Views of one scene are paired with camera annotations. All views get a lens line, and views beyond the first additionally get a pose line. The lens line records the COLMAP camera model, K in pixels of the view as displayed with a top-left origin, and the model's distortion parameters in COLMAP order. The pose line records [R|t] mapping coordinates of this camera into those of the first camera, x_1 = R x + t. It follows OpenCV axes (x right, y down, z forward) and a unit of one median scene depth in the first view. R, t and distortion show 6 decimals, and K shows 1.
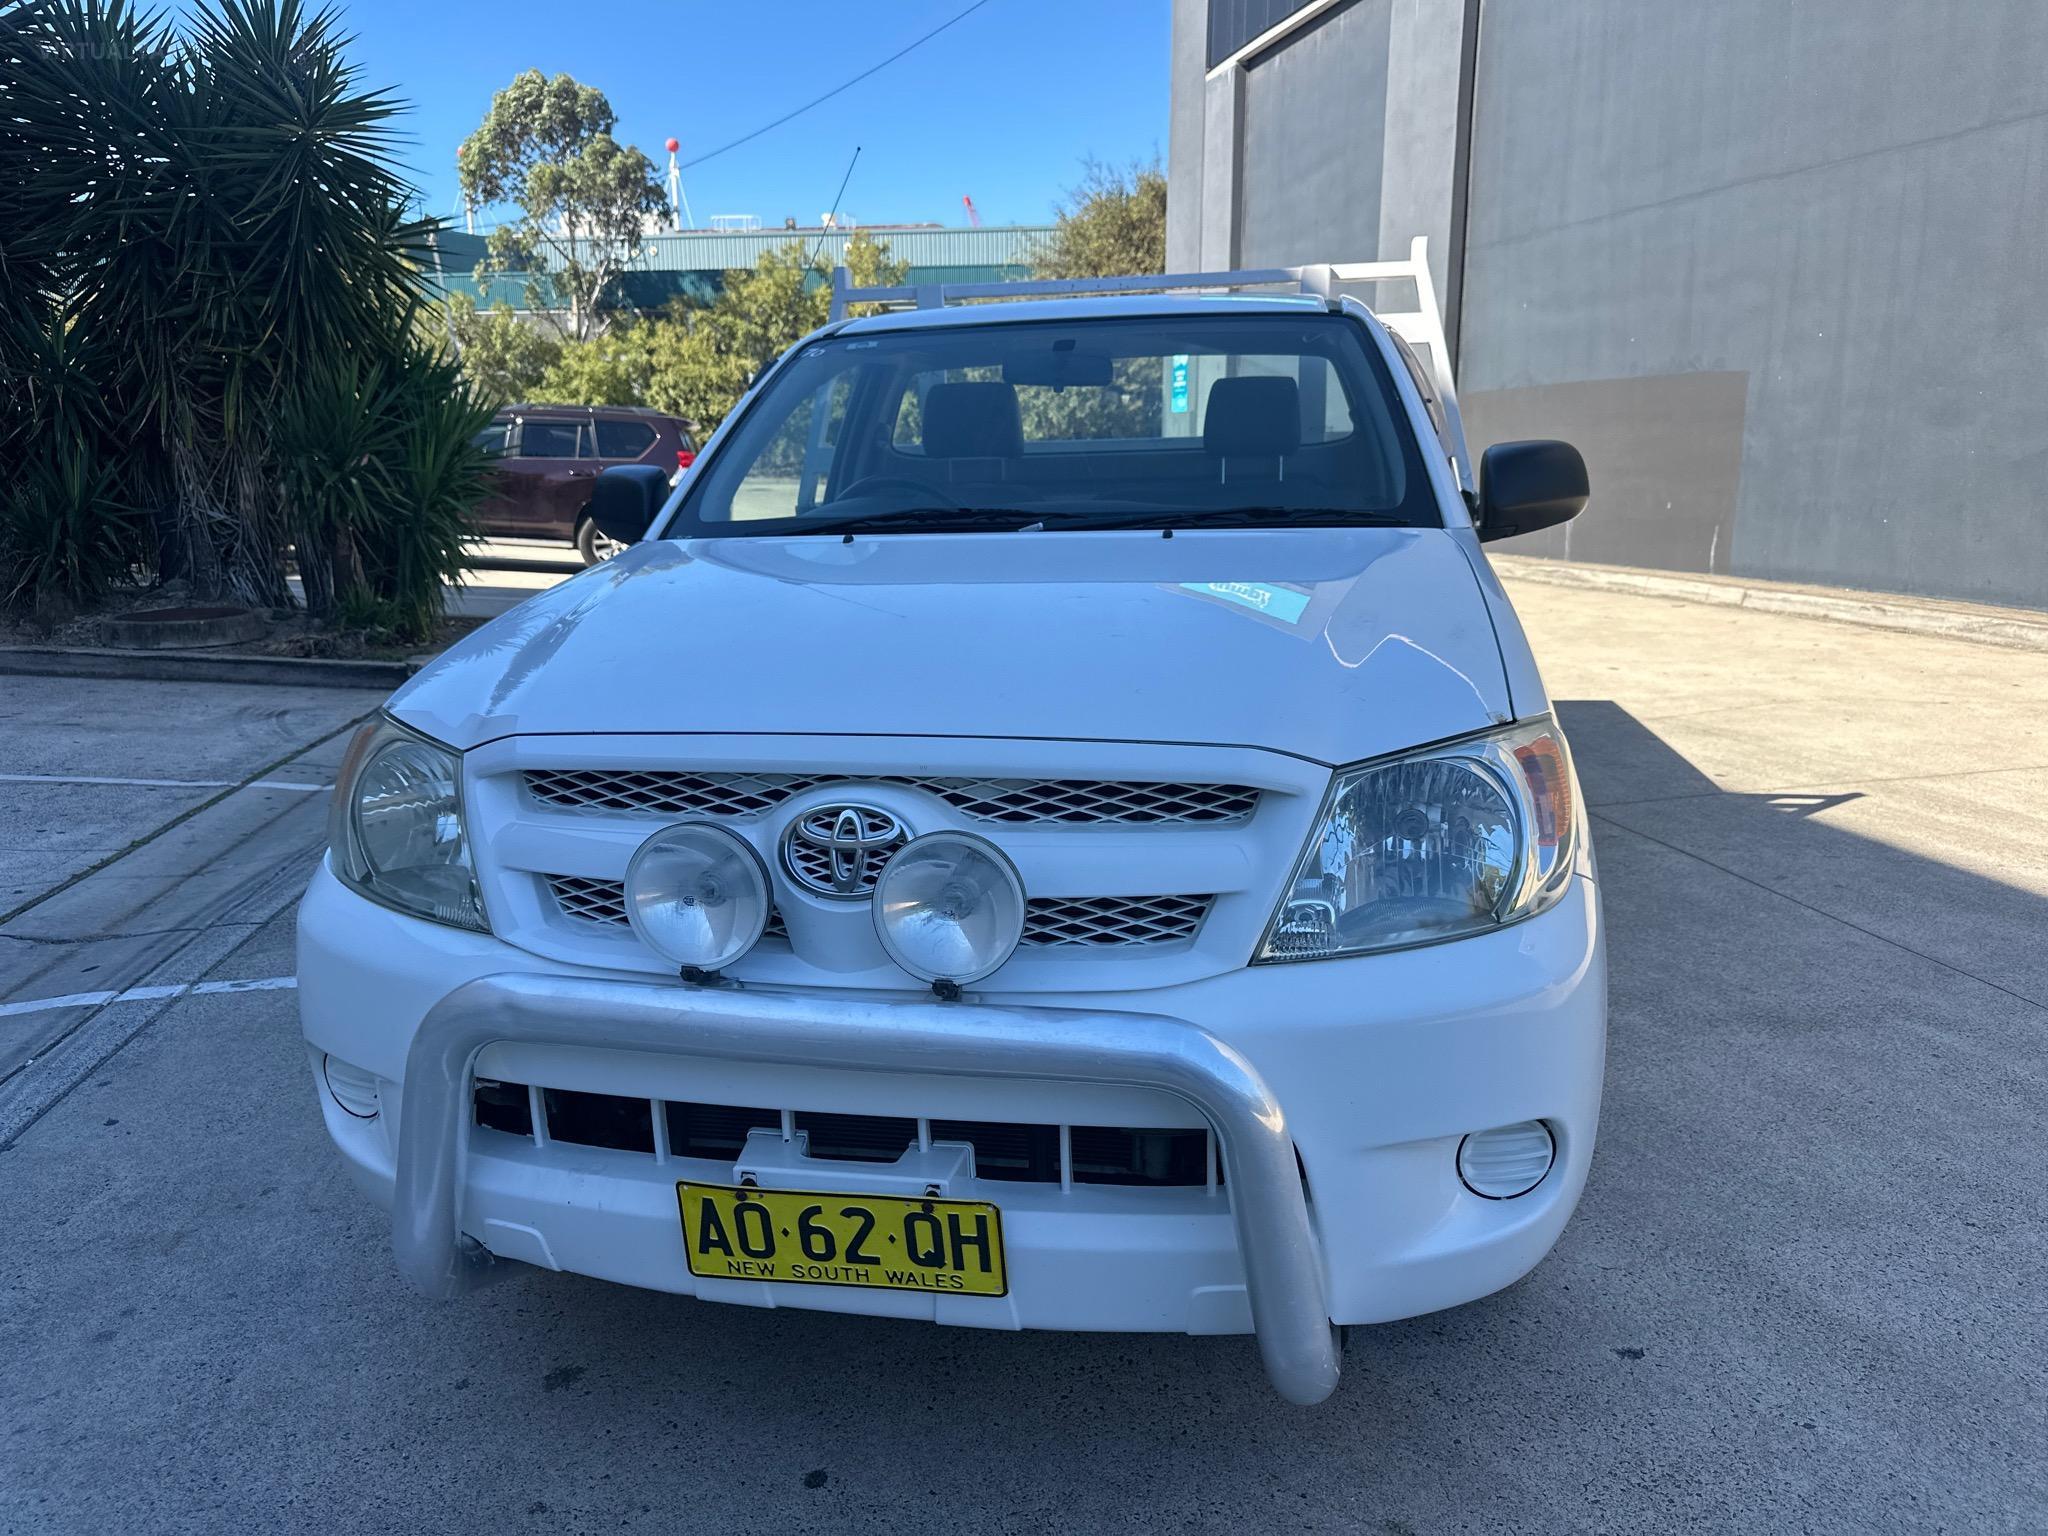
lens RADIAL K [[1460.0, 0, 998.1], [0, 1460.0, 768.9], [0, 0, 1]] dist [0.012854, -0.021229]
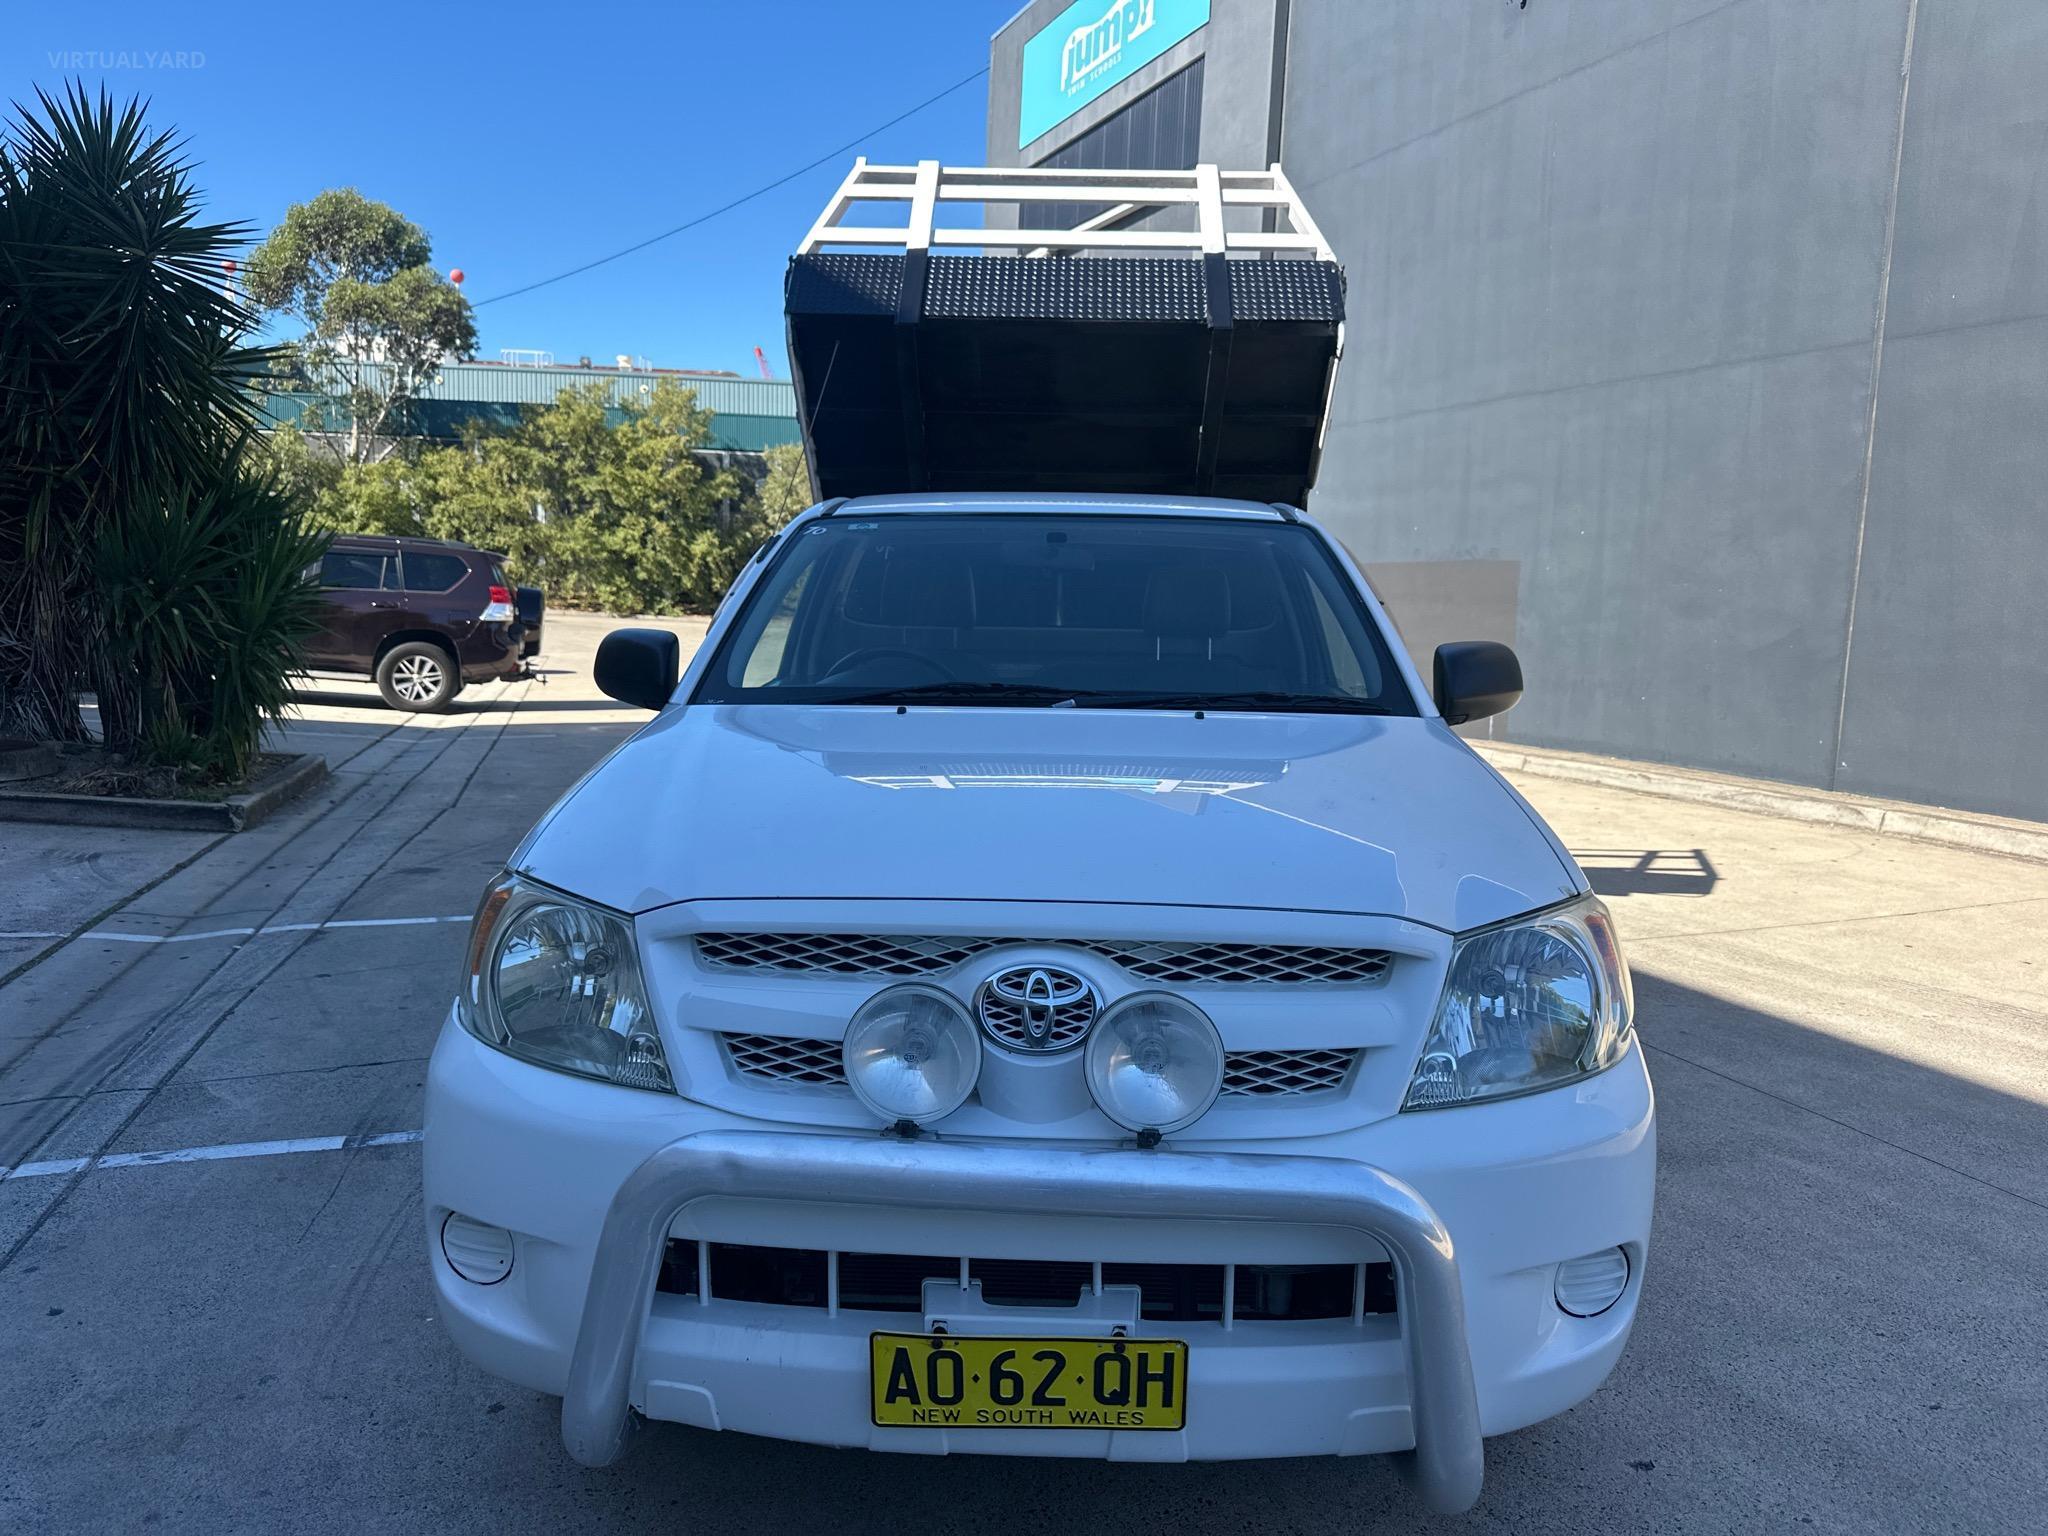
lens RADIAL K [[1457.8, 0, 1025.2], [0, 1457.8, 758.9], [0, 0, 1]] dist [0.022483, -0.029972]
pose [[0.985368, 0.021942, 0.169023, -0.100925], [-0.004208, 0.994508, -0.104572, -0.007890], [-0.170390, 0.102331, 0.980049, -0.030517]]
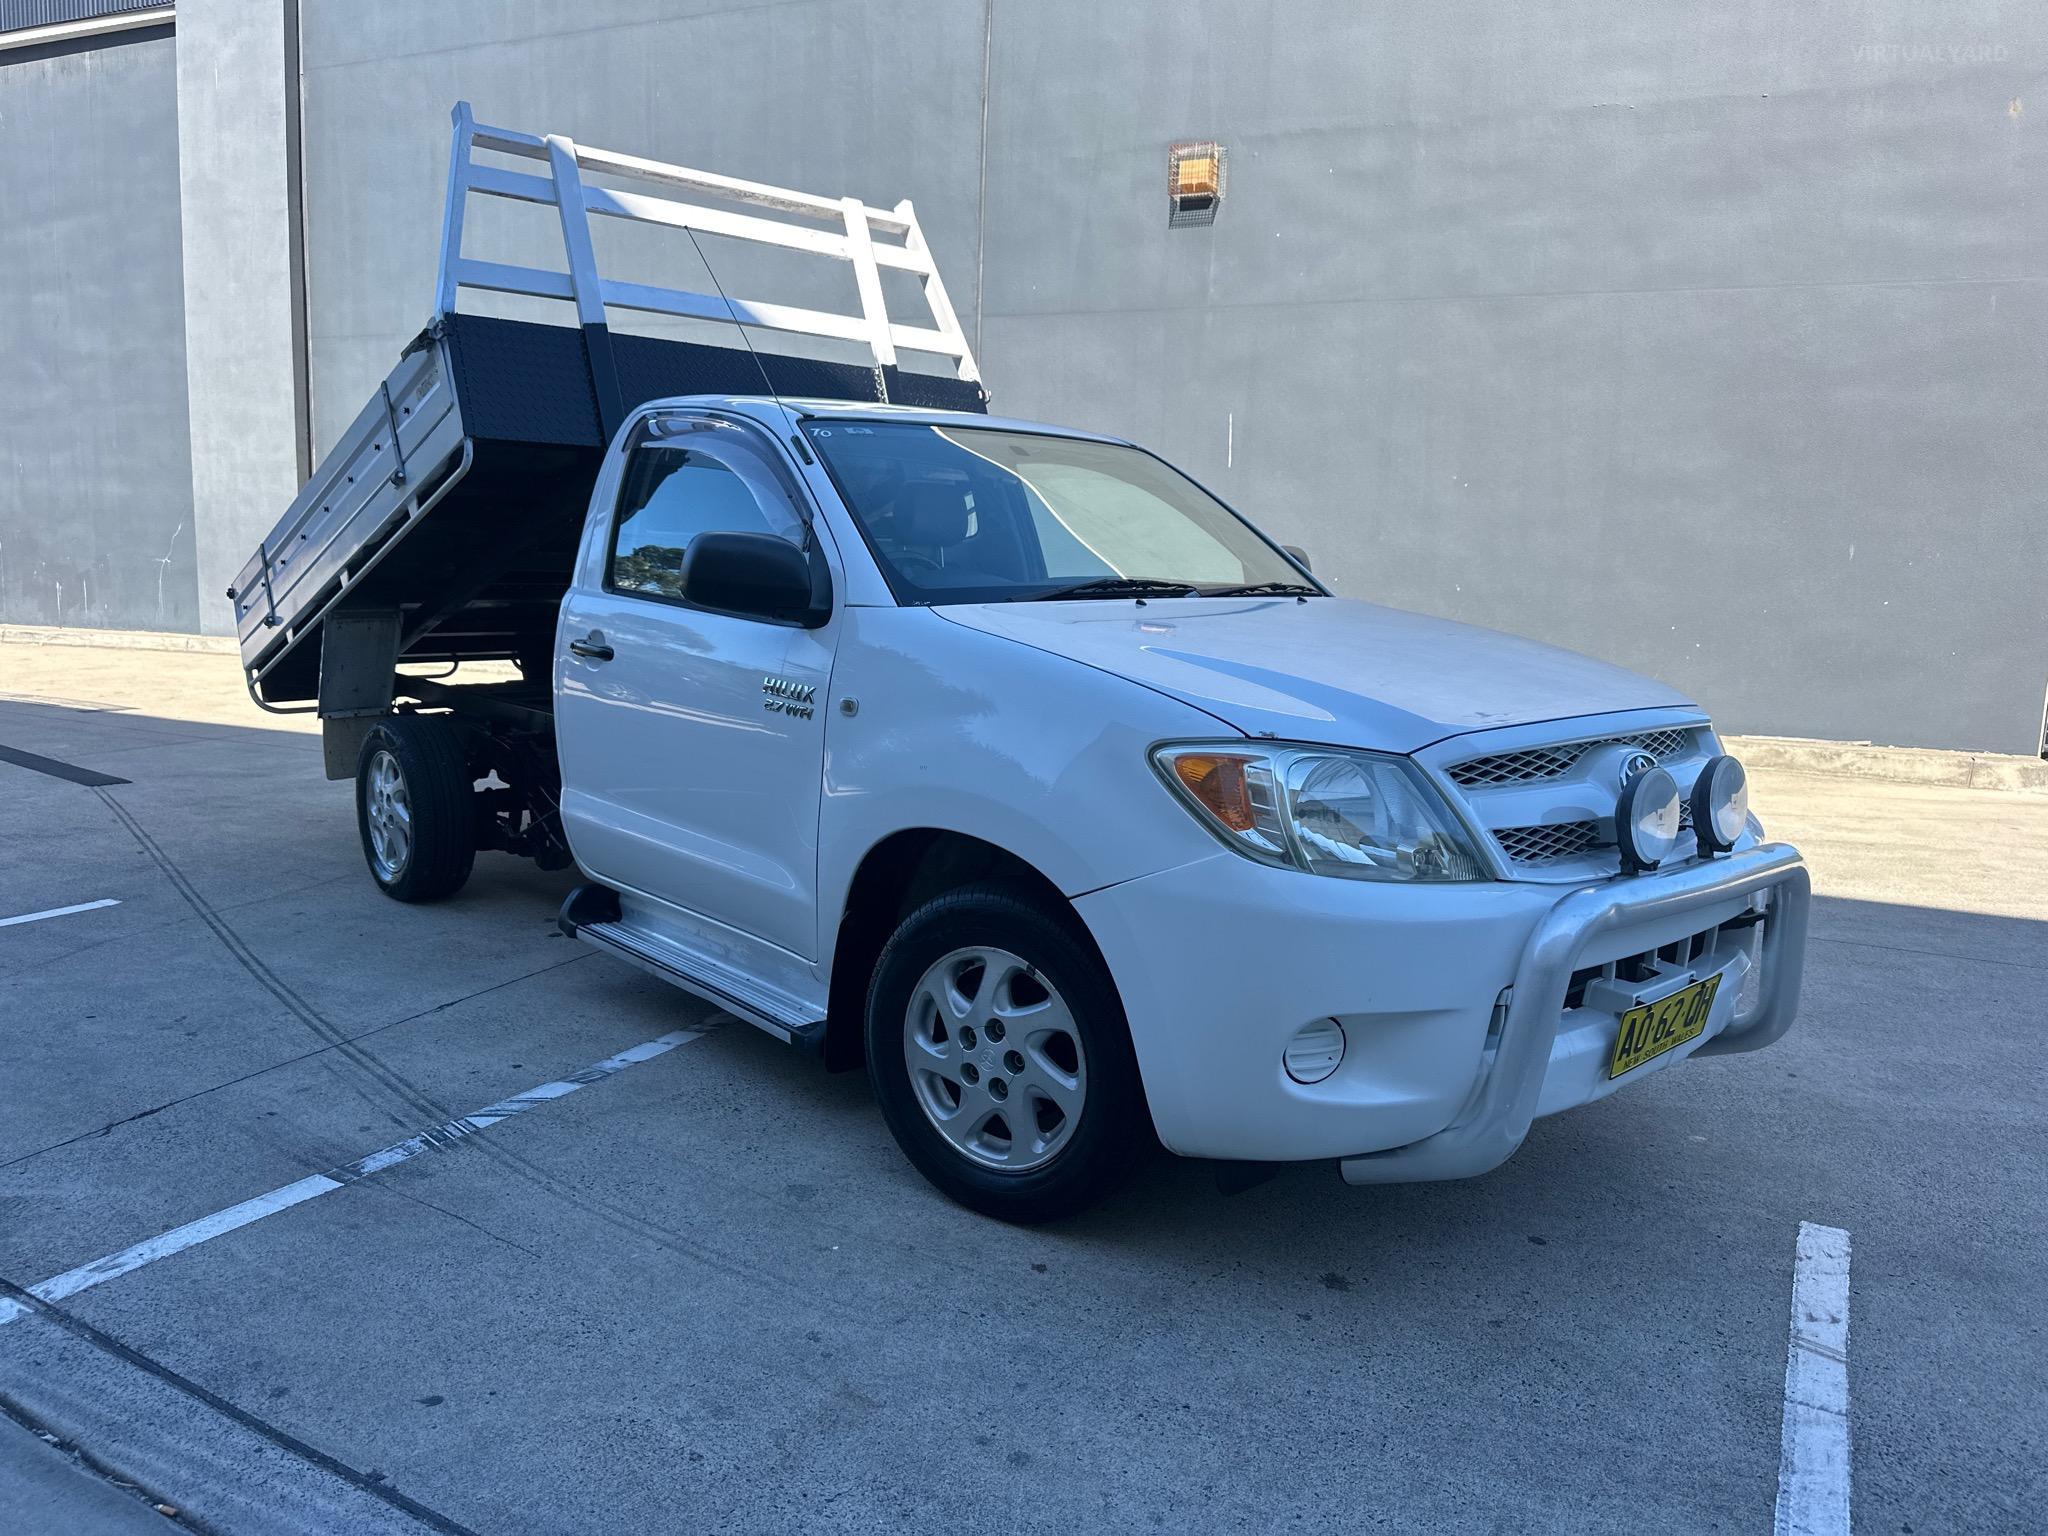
lens RADIAL K [[1465.3, 0, 1038.6], [0, 1465.3, 766.6], [0, 0, 1]] dist [0.023564, -0.029828]
pose [[0.592622, -0.077081, 0.801784, -0.598698], [0.134433, 0.990914, -0.004100, -0.012911], [-0.794183, 0.110216, 0.597600, 0.185191]]
